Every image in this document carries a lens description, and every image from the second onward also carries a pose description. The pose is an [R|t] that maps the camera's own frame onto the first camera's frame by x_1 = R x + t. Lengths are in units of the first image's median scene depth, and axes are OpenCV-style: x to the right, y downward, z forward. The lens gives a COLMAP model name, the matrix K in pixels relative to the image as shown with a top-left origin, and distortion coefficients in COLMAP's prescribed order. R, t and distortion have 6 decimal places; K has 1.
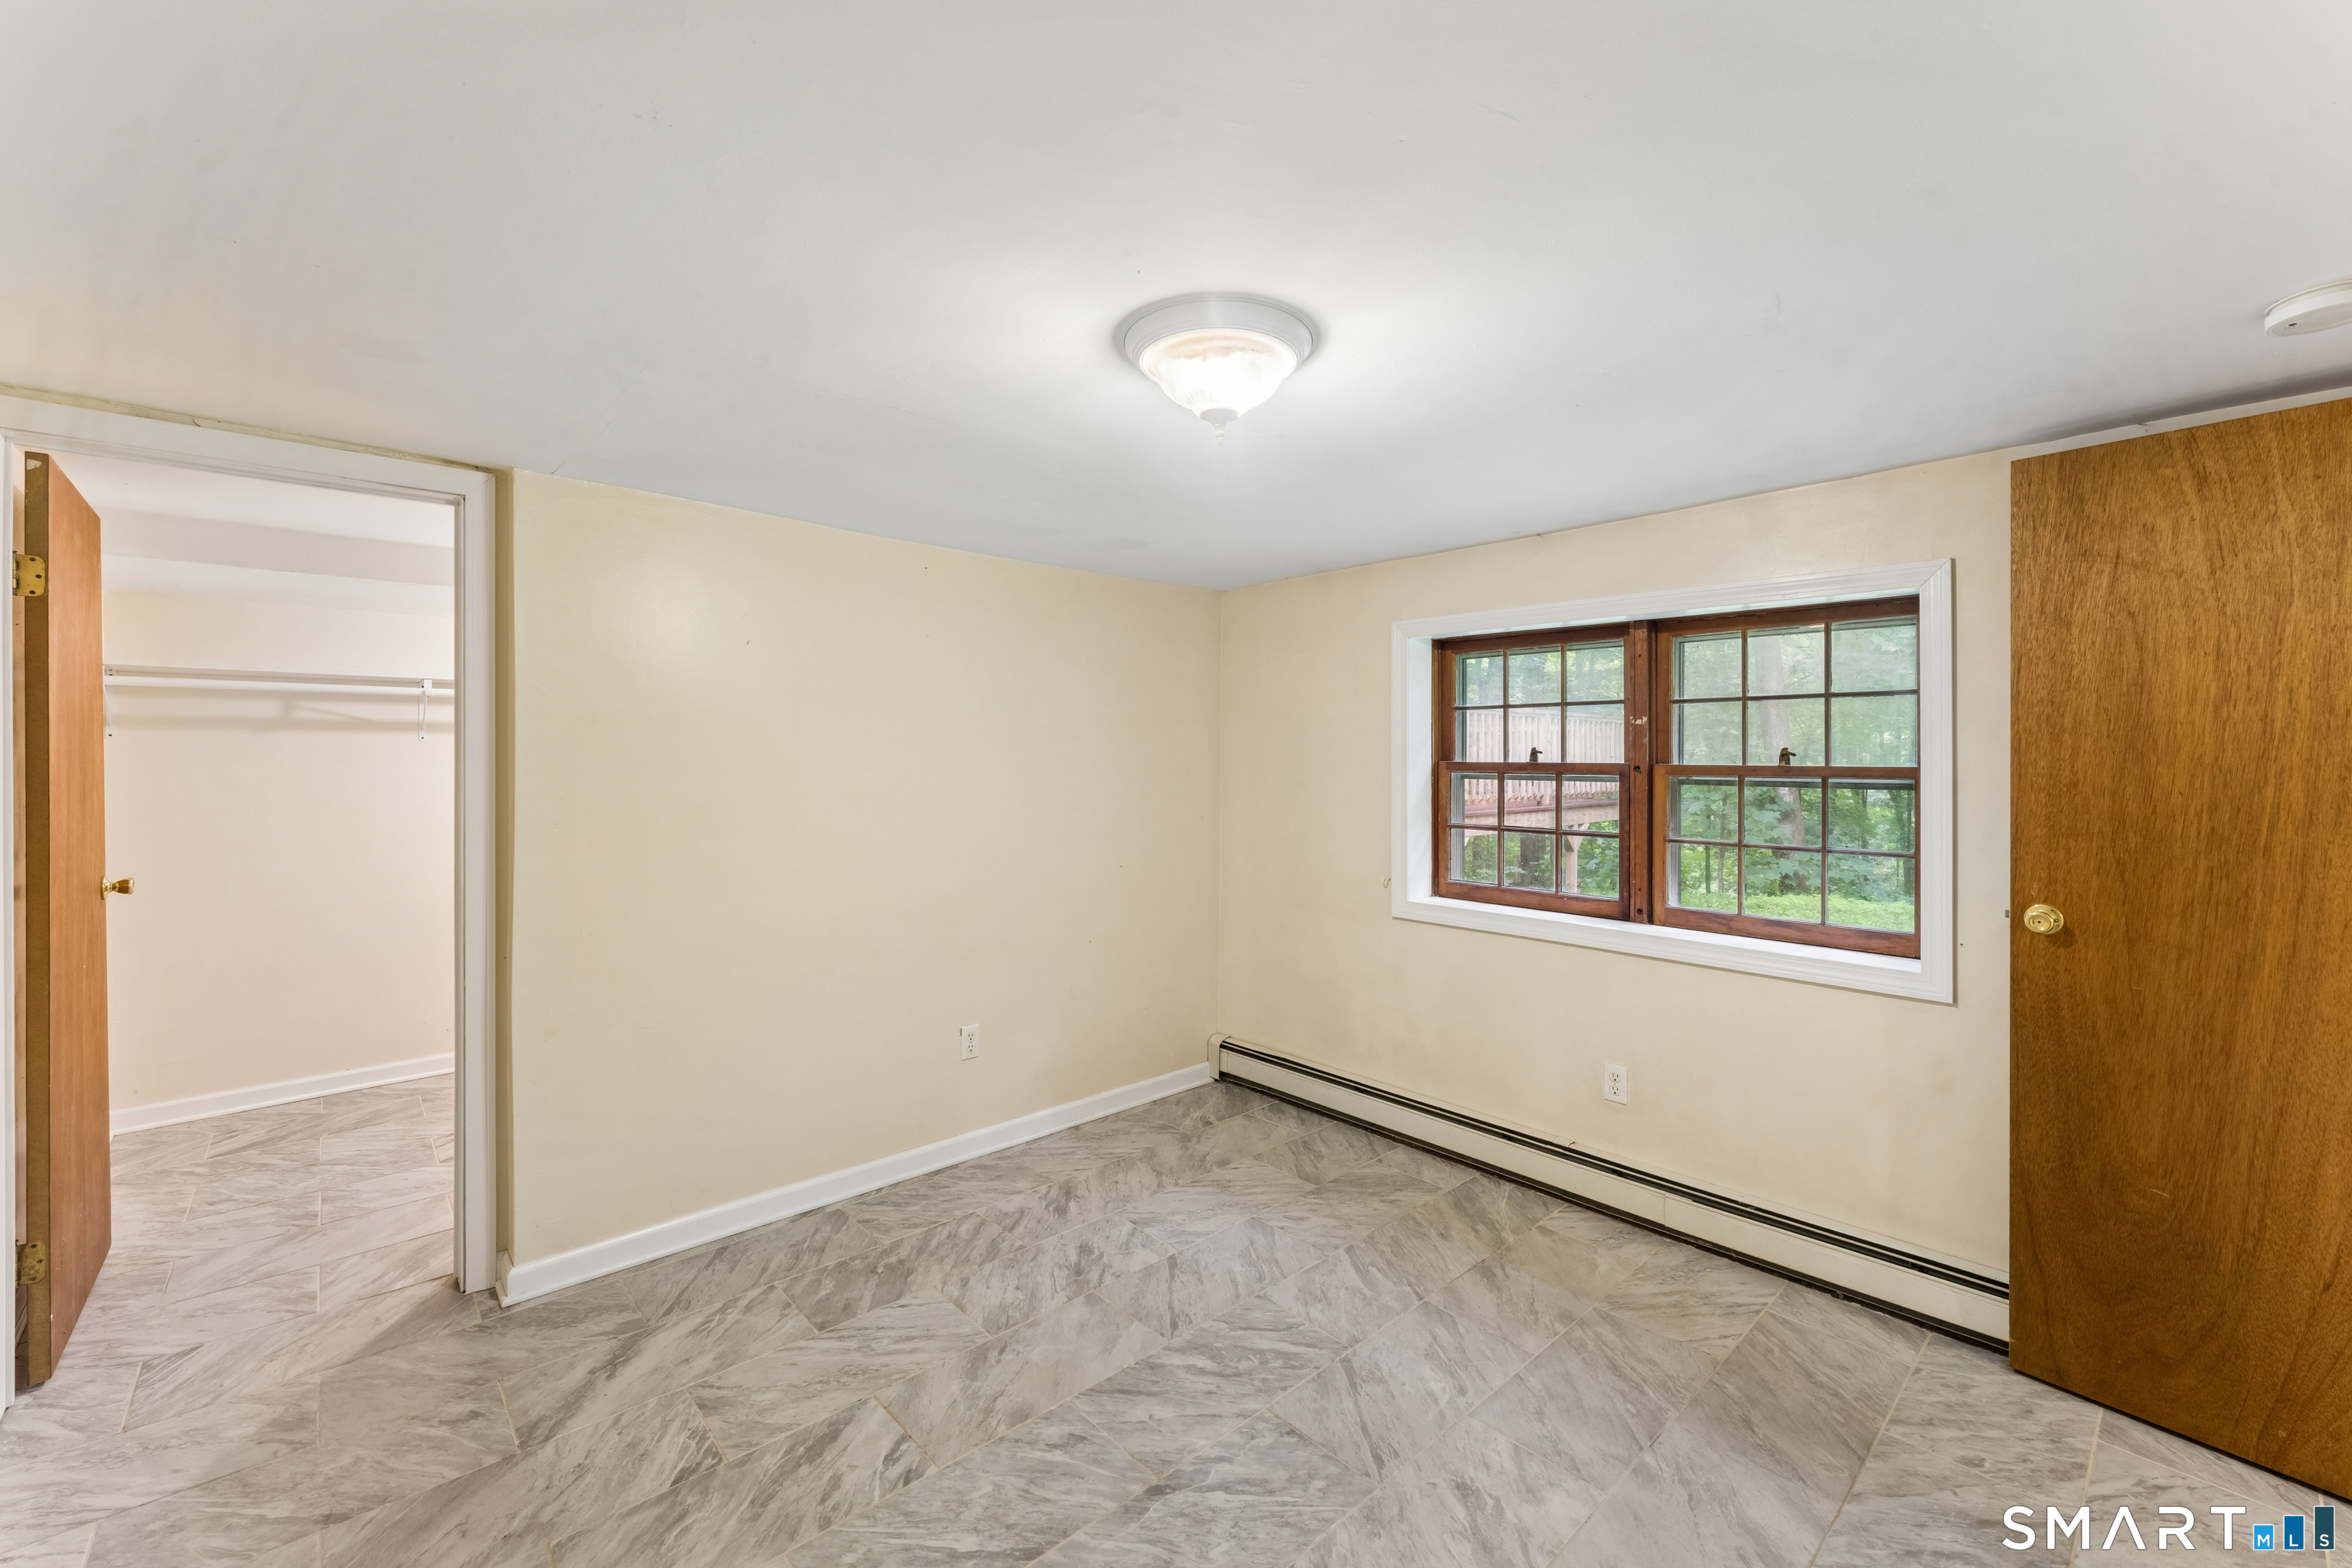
lens RADIAL K [[949.7, 0, 1181.5], [0, 949.7, 766.0], [0, 0, 1]] dist [-0.001203, -0.000617]
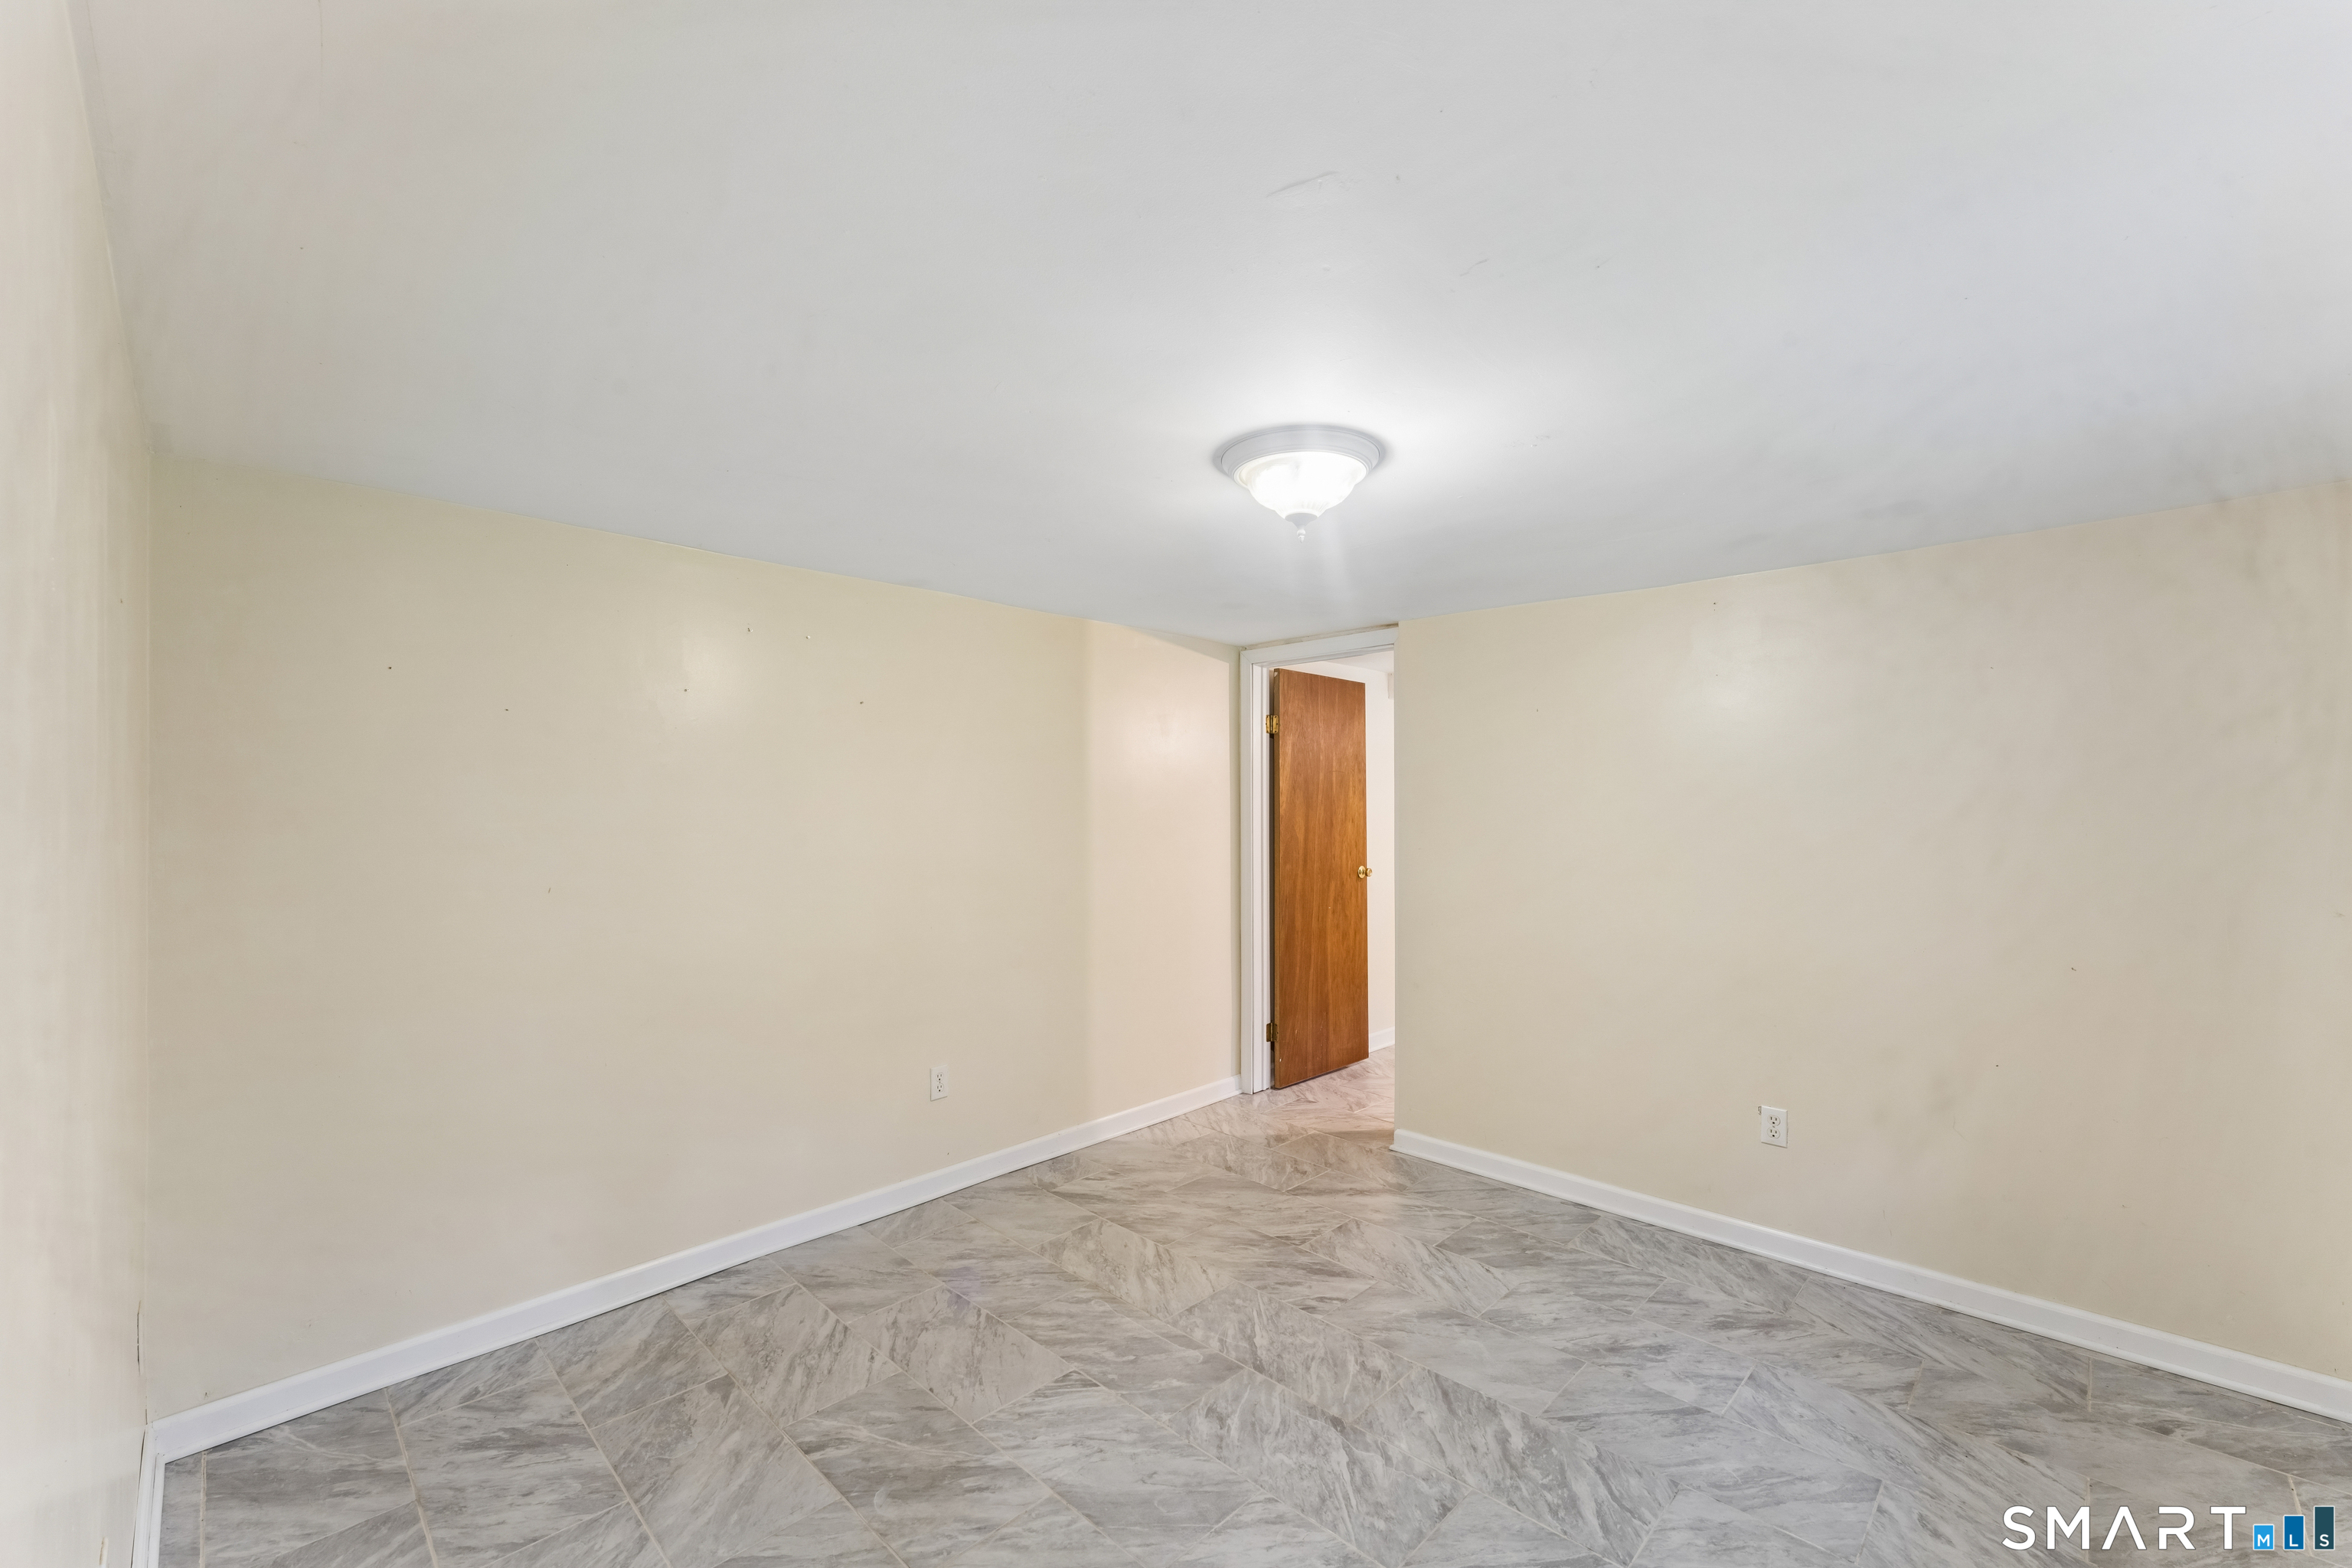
lens RADIAL K [[949.7, 0, 1183.6], [0, 949.7, 800.1], [0, 0, 1]] dist [-0.001203, -0.000617]
pose [[0.063041, -0.007554, -0.997982, 0.809824], [-0.003552, 0.999963, -0.007793, -0.004929], [0.998005, 0.004036, 0.063012, 0.511489]]
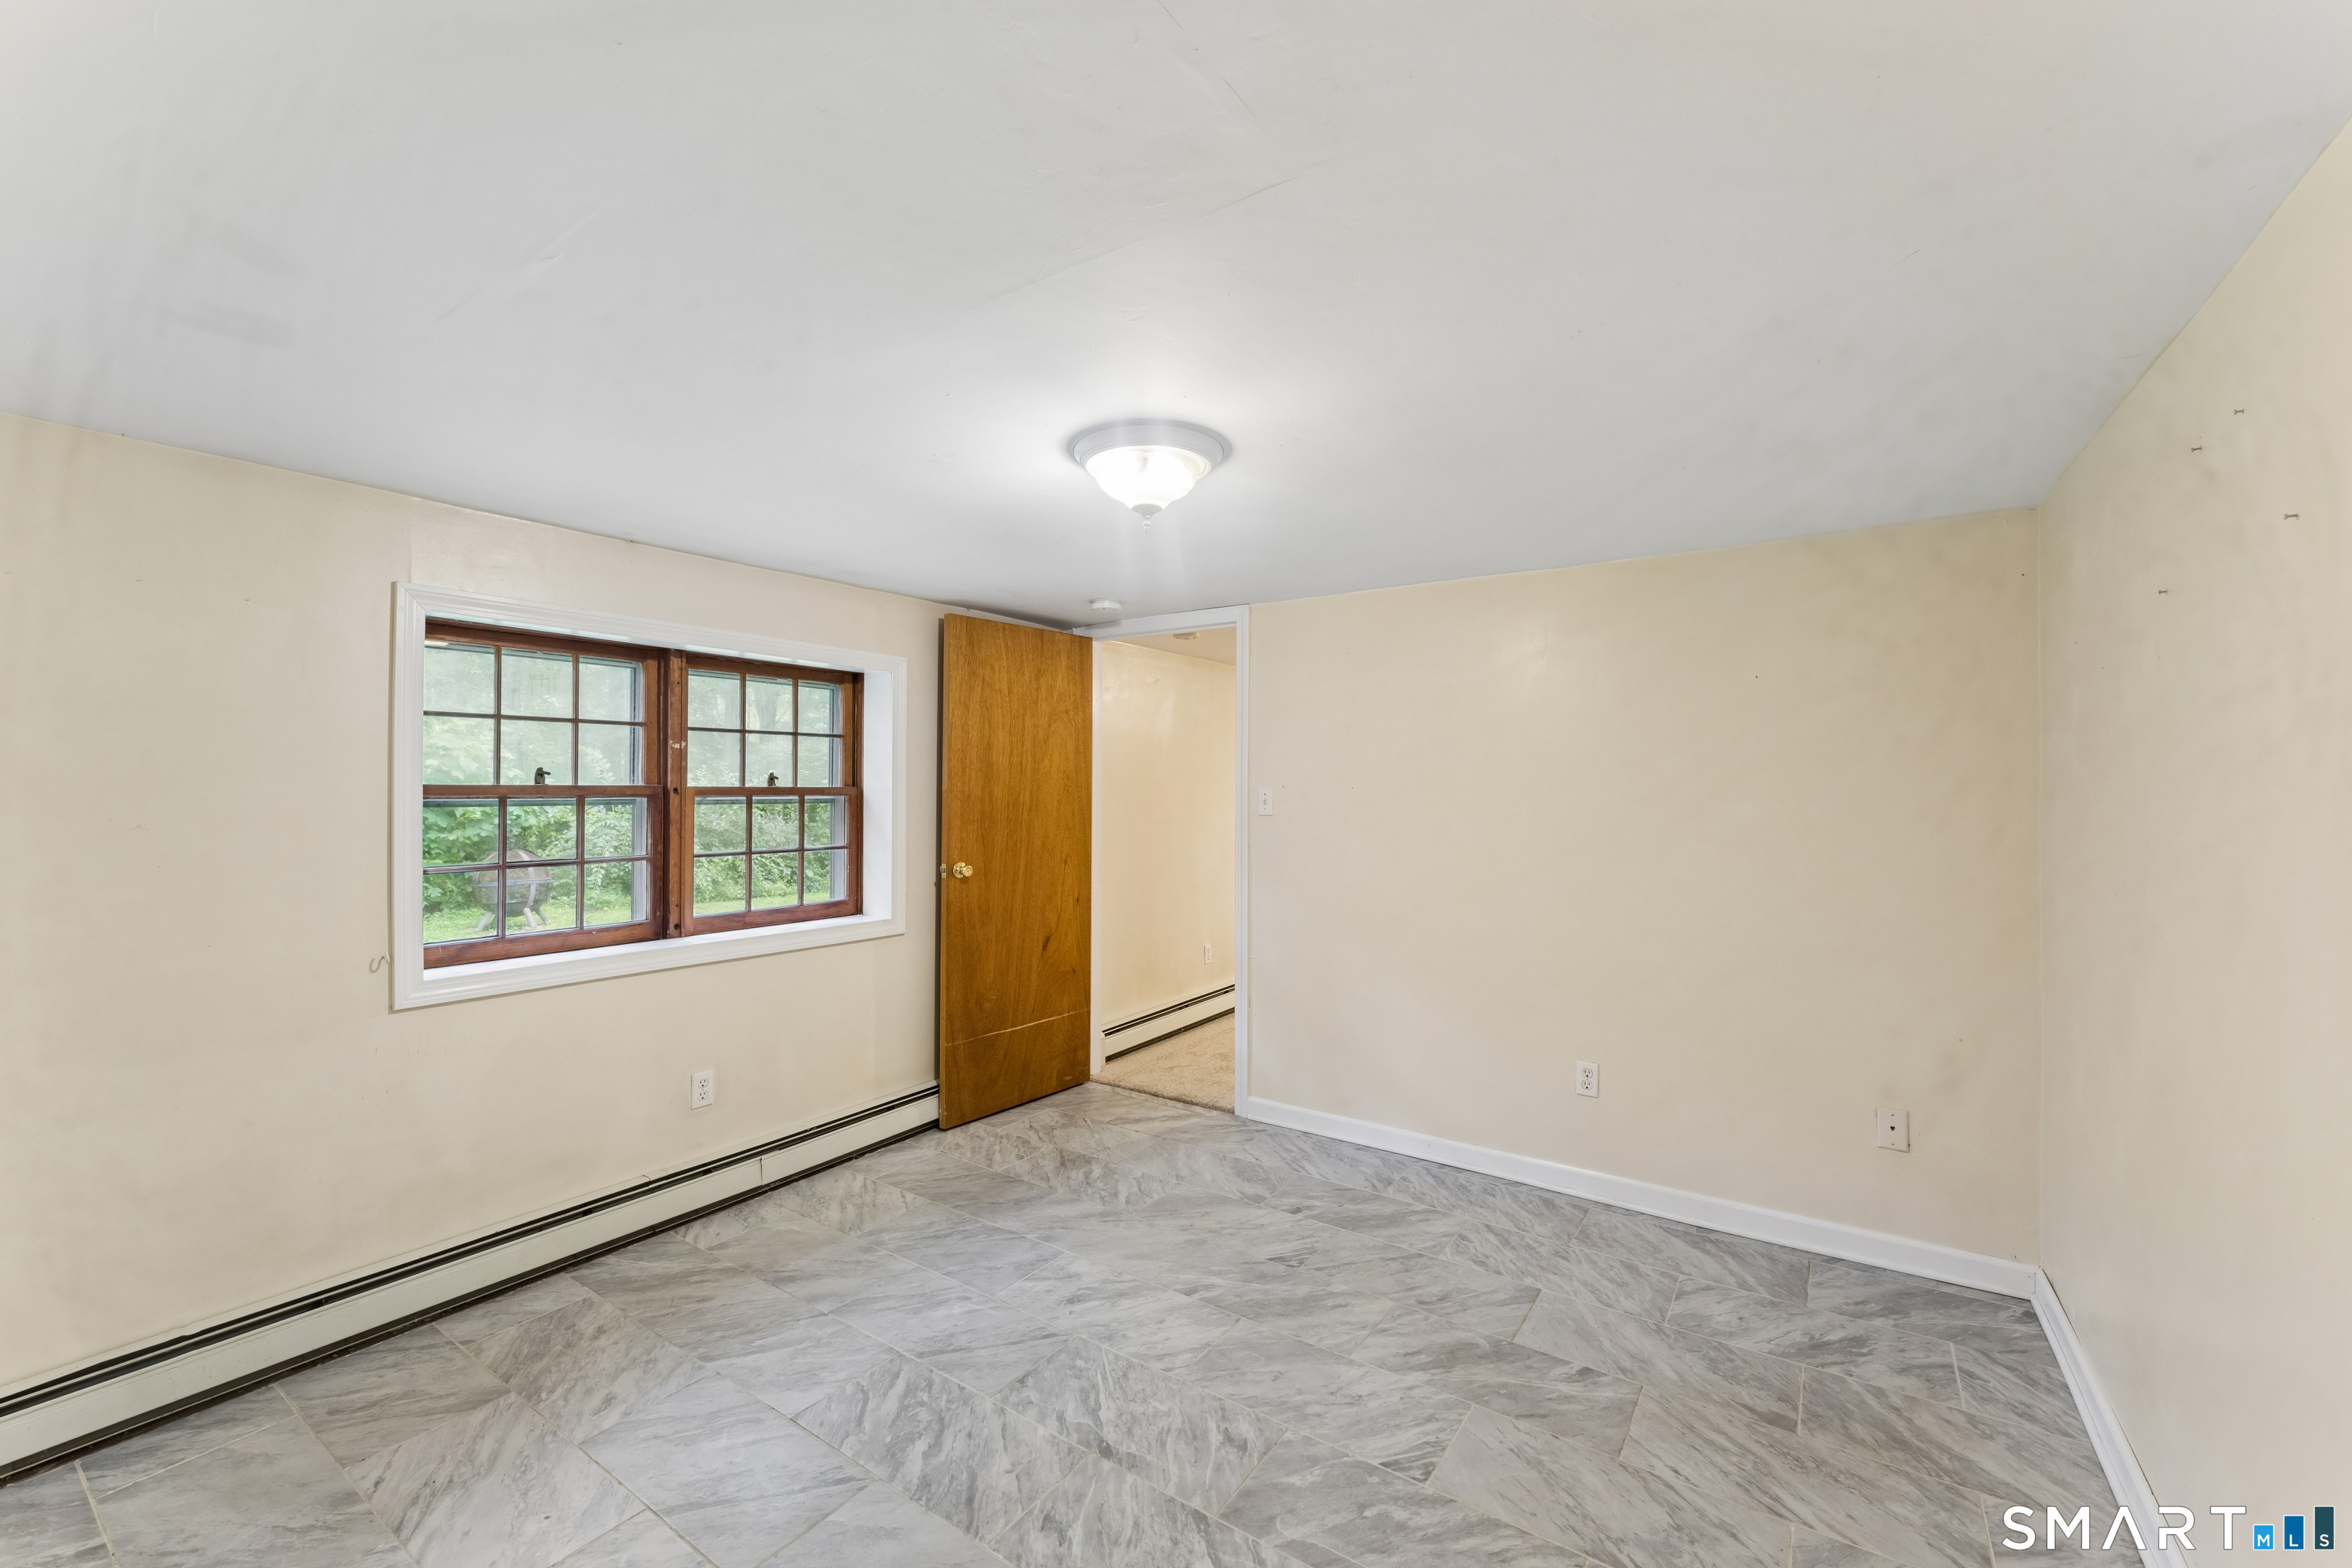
lens RADIAL K [[949.7, 0, 1178.9], [0, 949.7, 784.7], [0, 0, 1]] dist [-0.001203, -0.000617]
pose [[-0.227659, -0.004678, 0.973730, -0.777889], [0.002580, 0.999982, 0.005407, -0.009290], [-0.973737, 0.003743, -0.227643, 0.816026]]
